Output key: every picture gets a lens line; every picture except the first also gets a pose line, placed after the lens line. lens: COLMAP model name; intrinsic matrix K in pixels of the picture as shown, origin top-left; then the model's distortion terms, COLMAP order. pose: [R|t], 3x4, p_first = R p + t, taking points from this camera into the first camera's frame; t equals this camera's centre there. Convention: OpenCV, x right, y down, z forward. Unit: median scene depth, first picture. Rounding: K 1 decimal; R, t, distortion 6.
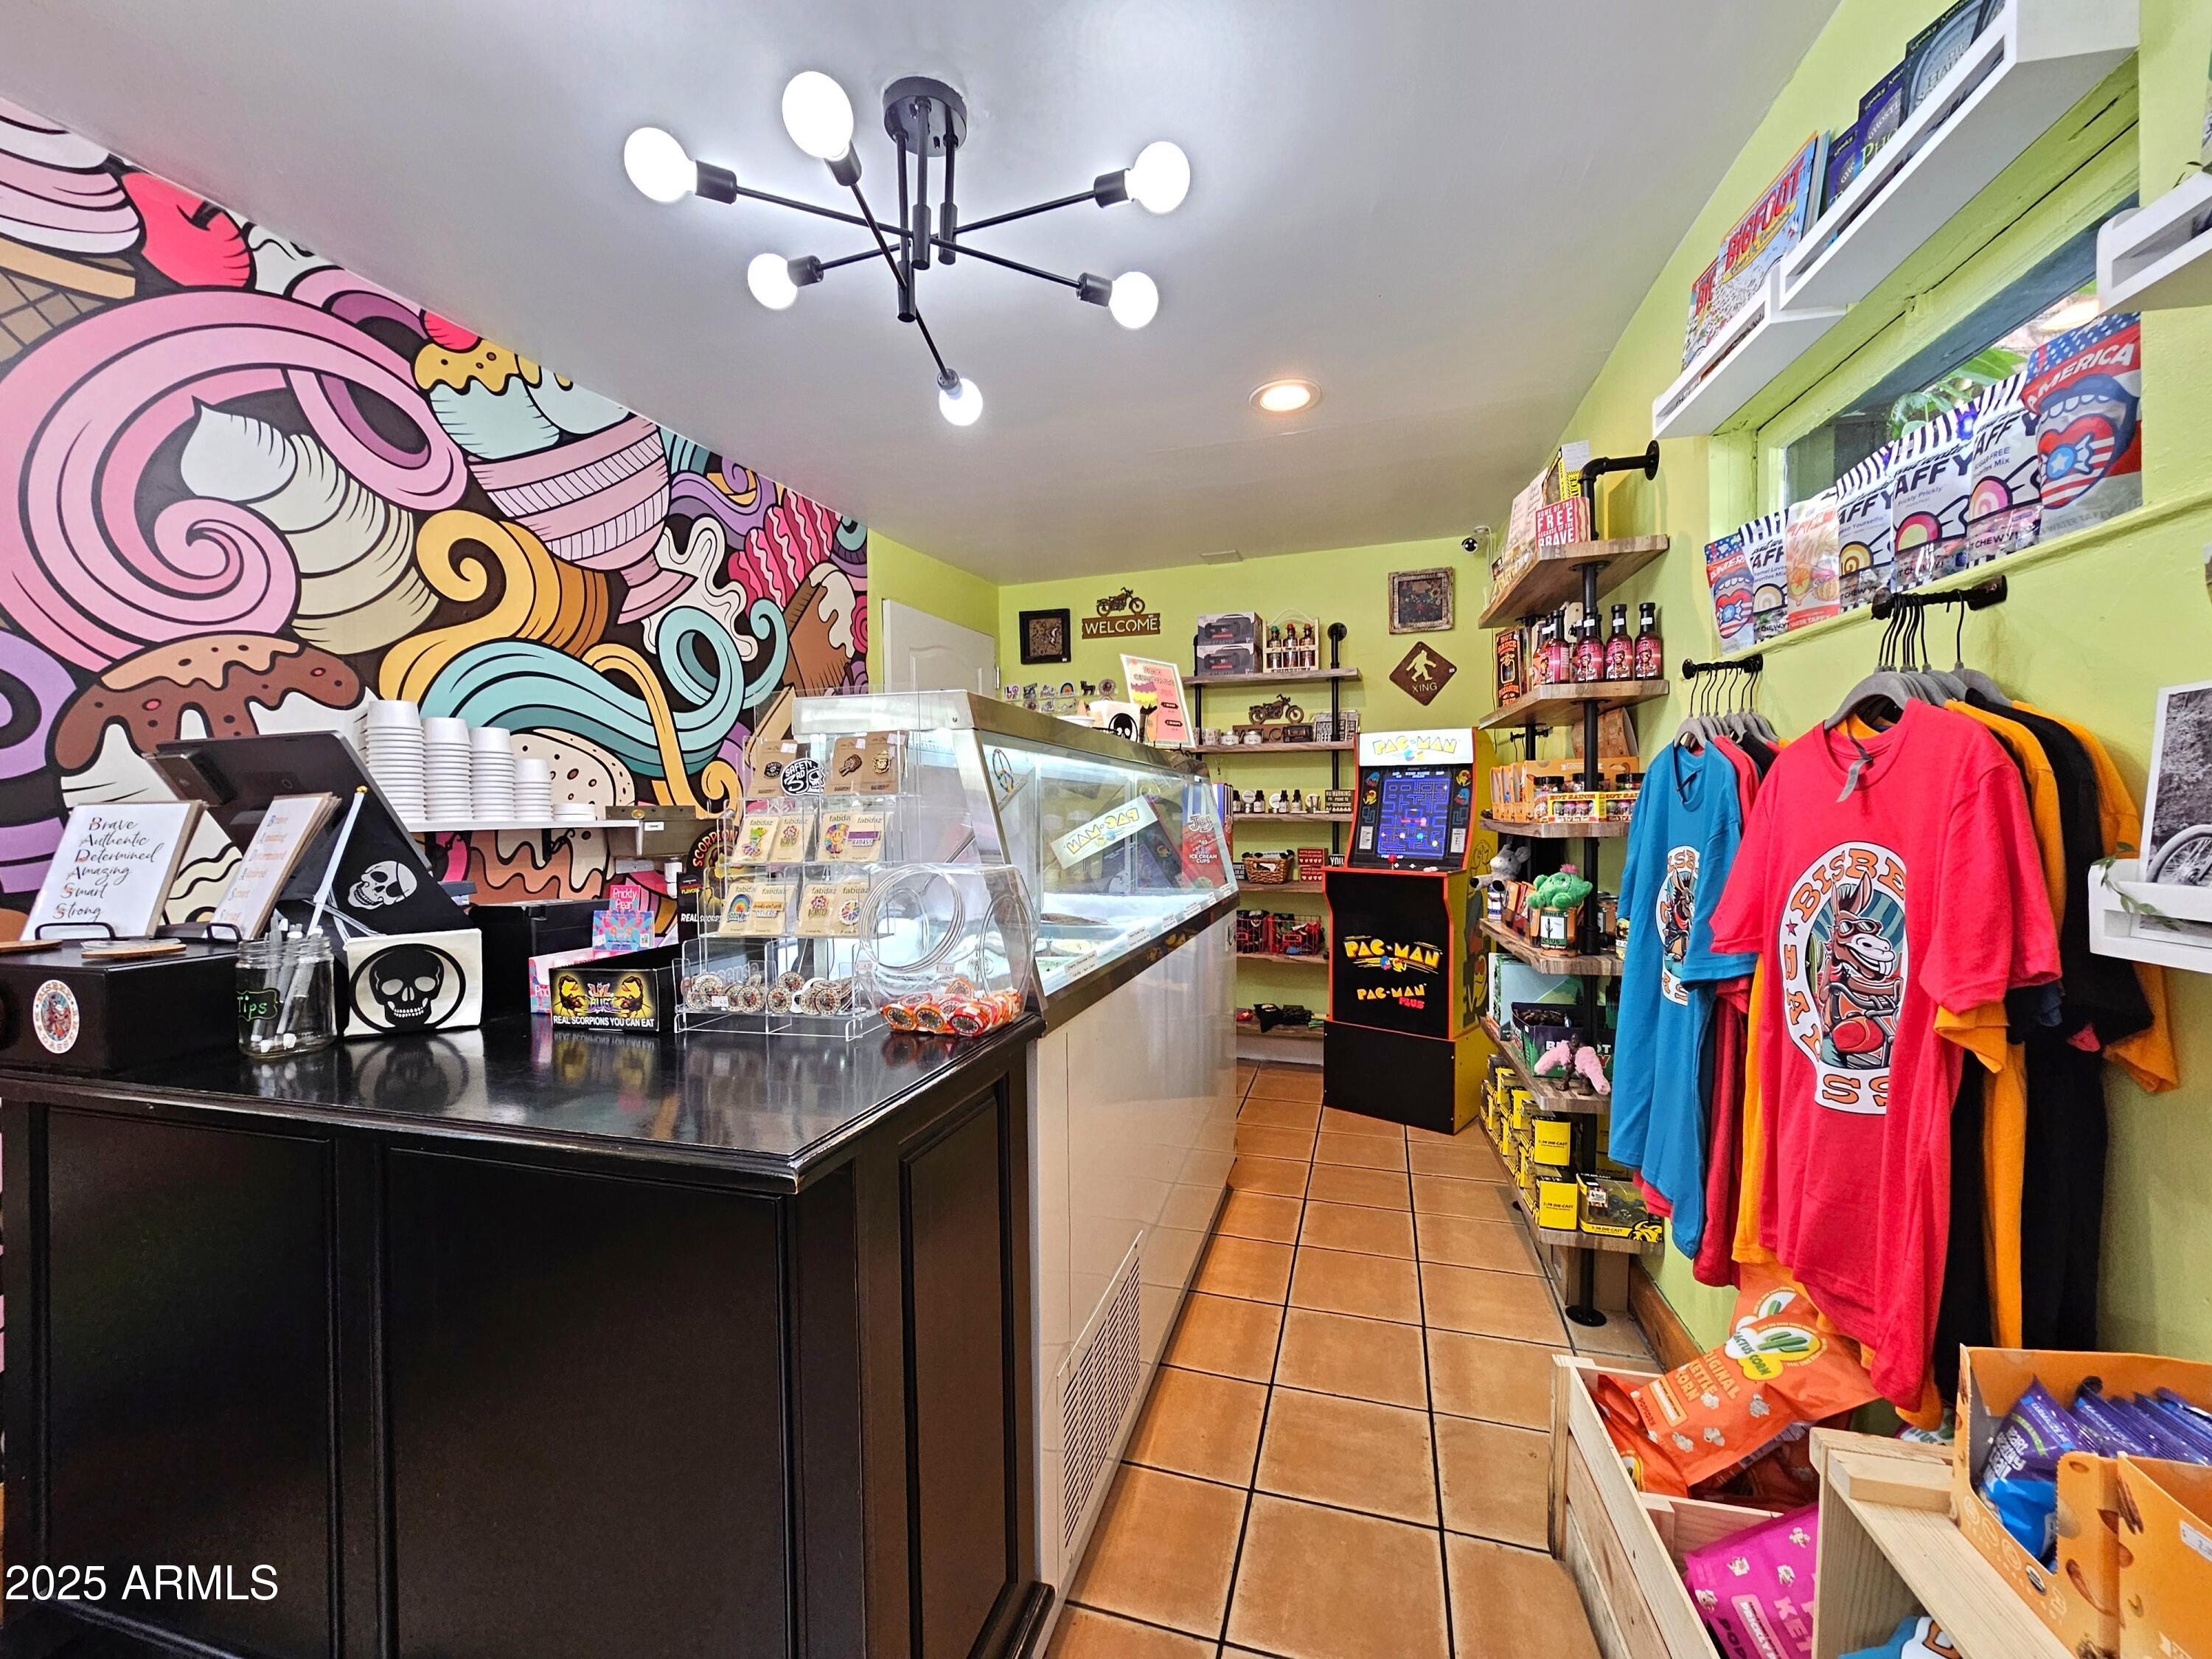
lens RADIAL K [[907.8, 0, 1106.0], [0, 907.8, 829.5], [0, 0, 1]] dist [-0.002340, 0.000660]
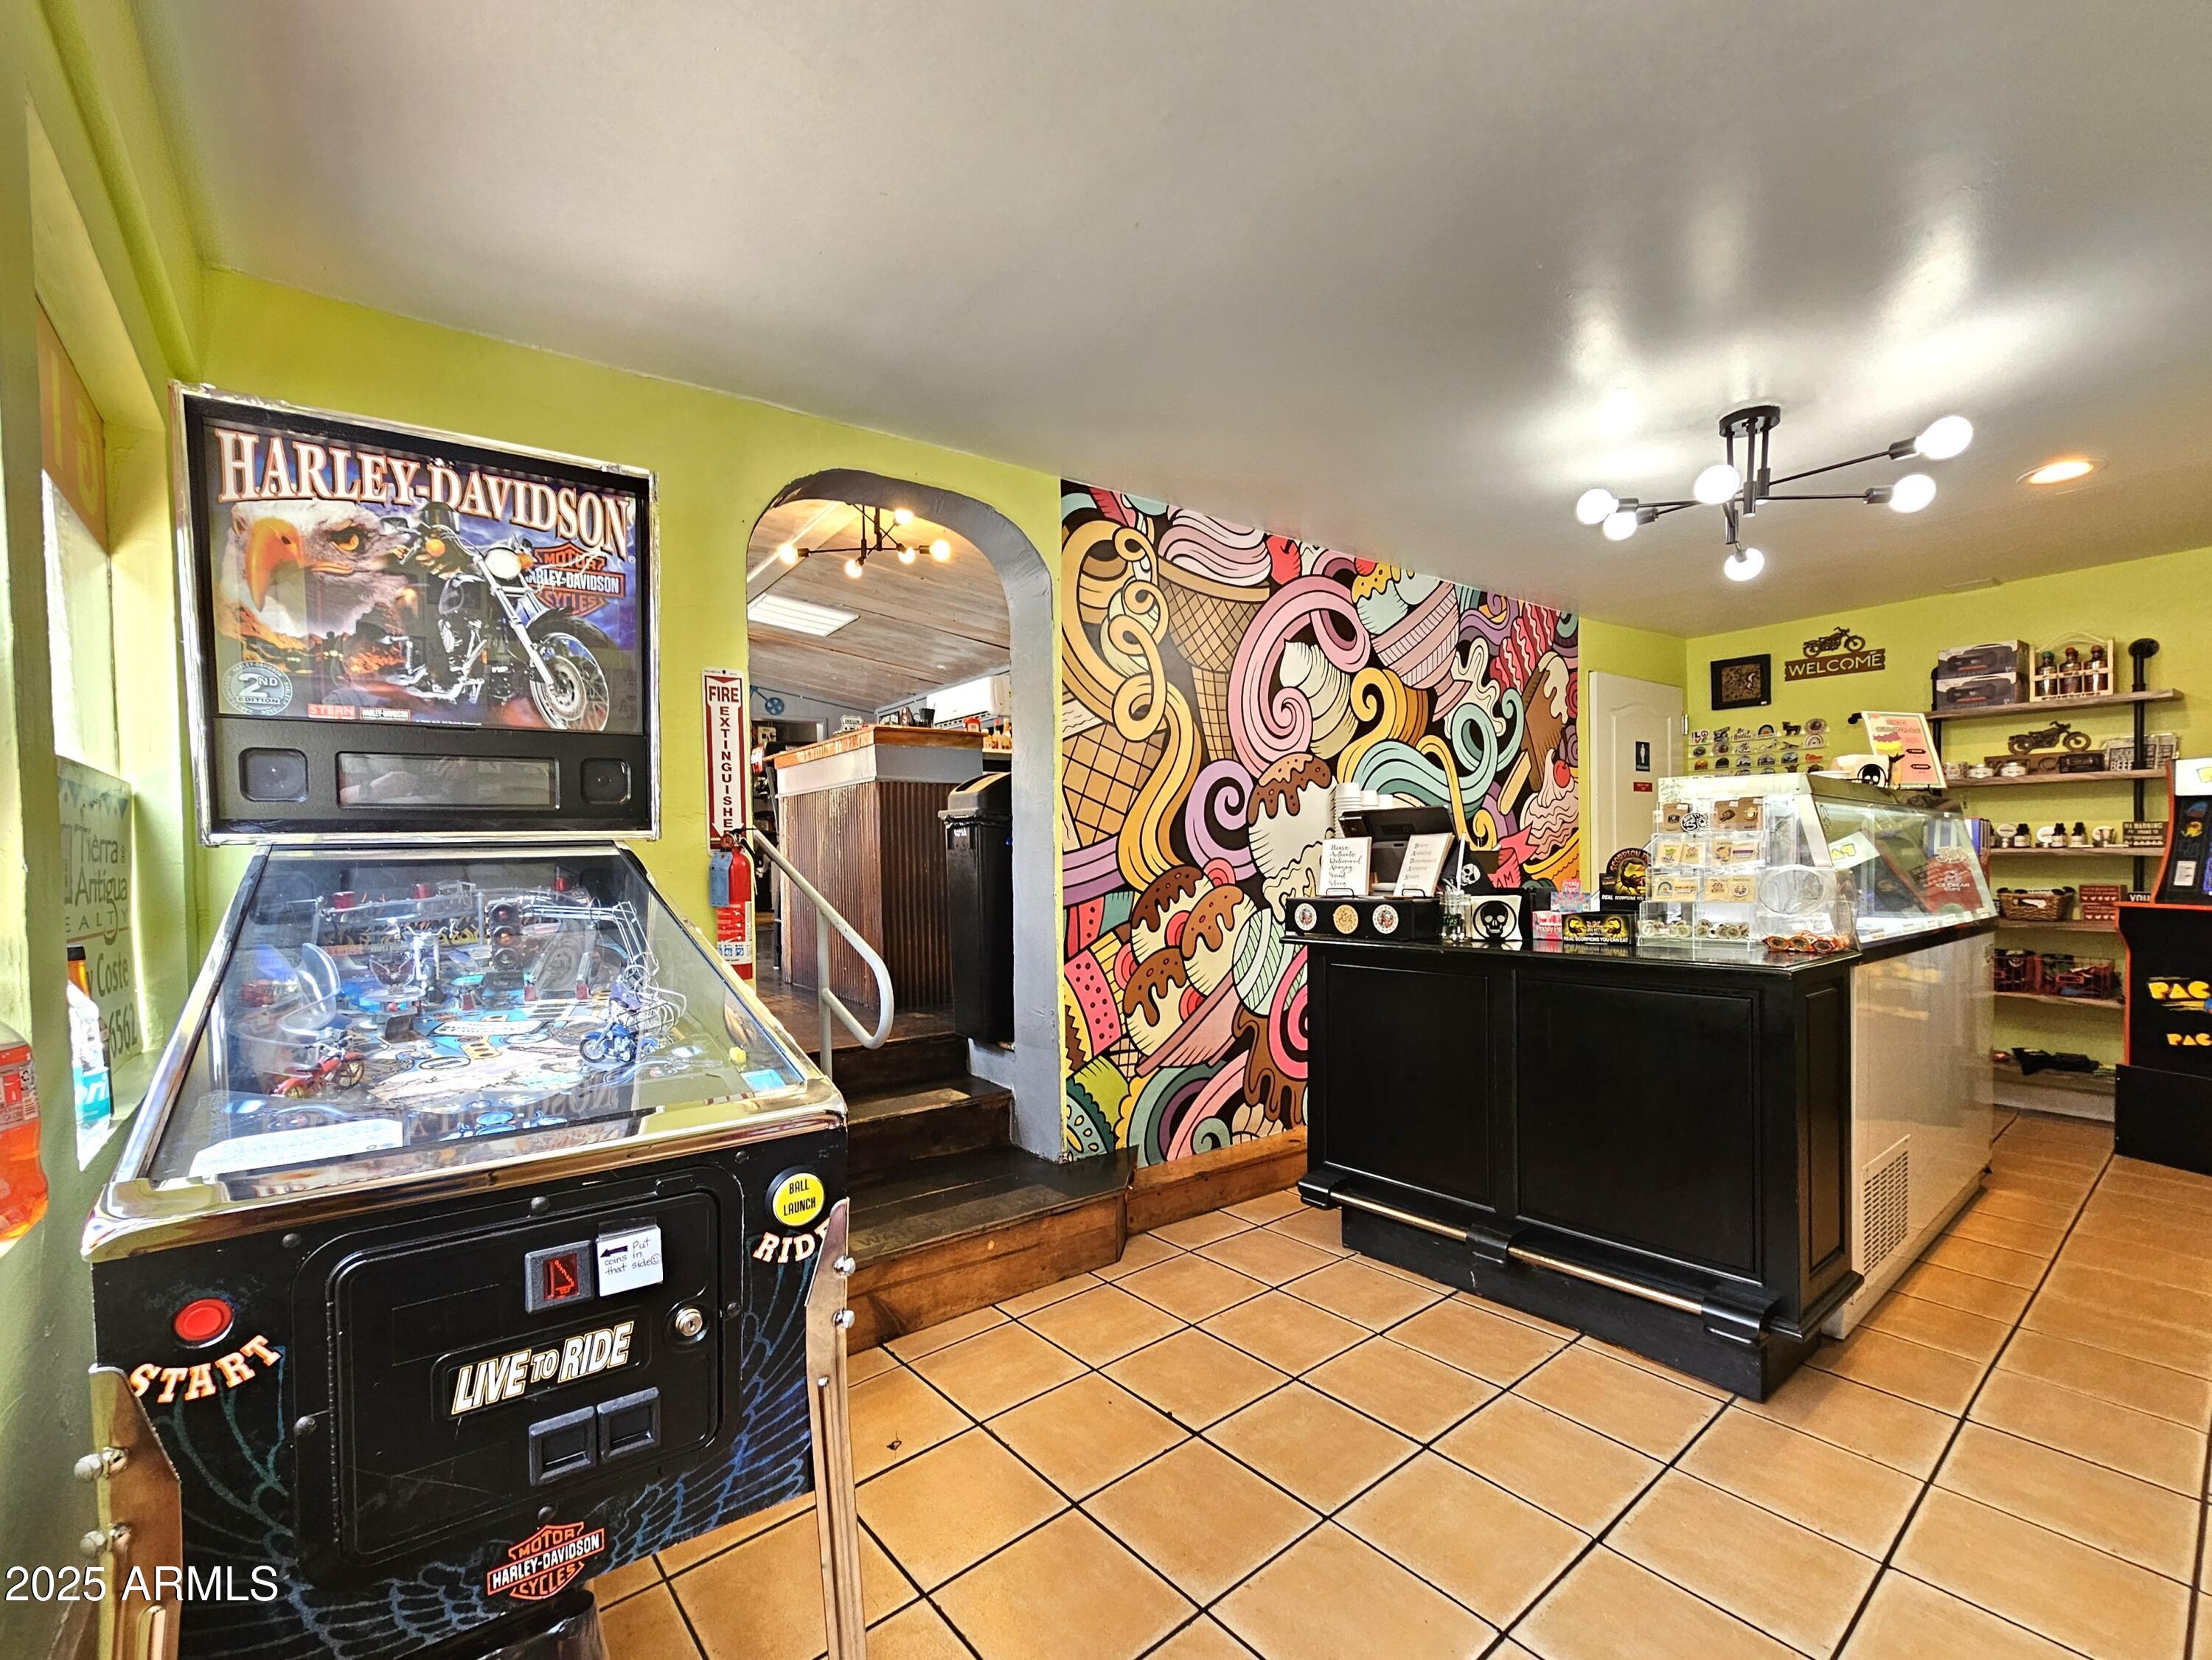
lens RADIAL K [[949.8, 0, 1047.0], [0, 949.8, 865.8], [0, 0, 1]] dist [-0.002869, -0.000388]
pose [[0.808807, 0.009170, -0.588003, -0.105617], [-0.012534, 0.999920, -0.001647, 0.021683], [0.587941, 0.008703, 0.808857, -0.572184]]
